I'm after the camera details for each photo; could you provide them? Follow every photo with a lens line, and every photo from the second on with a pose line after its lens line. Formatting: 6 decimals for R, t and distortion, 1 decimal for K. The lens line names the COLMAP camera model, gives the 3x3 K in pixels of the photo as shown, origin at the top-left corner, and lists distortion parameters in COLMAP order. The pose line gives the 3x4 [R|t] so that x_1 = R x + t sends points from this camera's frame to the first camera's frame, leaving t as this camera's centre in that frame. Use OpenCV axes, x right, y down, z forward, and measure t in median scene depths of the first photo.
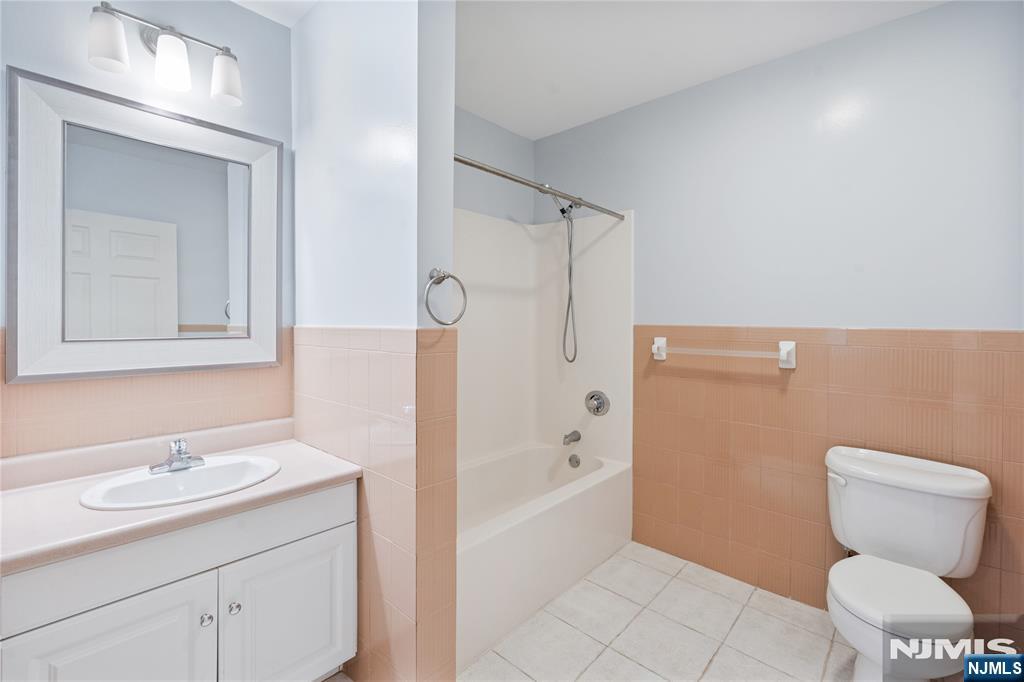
lens RADIAL K [[464.0, 0, 506.5], [0, 464.0, 342.1], [0, 0, 1]] dist [-0.001159, -0.000121]
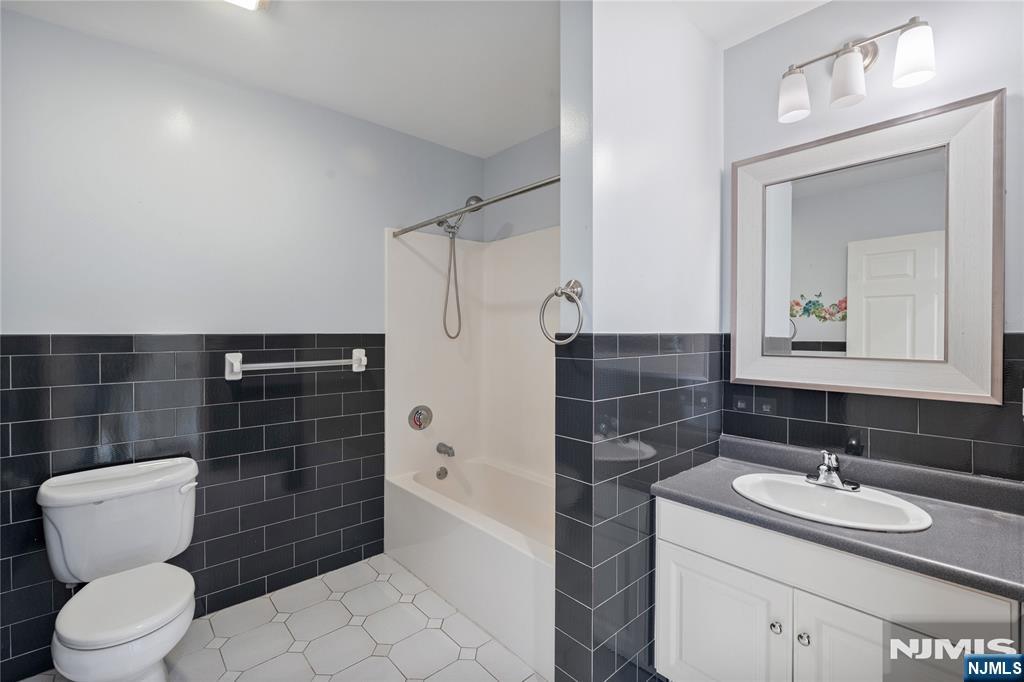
lens RADIAL K [[464.0, 0, 506.5], [0, 464.0, 342.1], [0, 0, 1]] dist [-0.001159, -0.000121]
pose [[-0.104273, 0.005867, -0.994531, 0.422467], [-0.051271, 0.998621, 0.011267, -0.017714], [0.993226, 0.052166, -0.103828, 0.460759]]
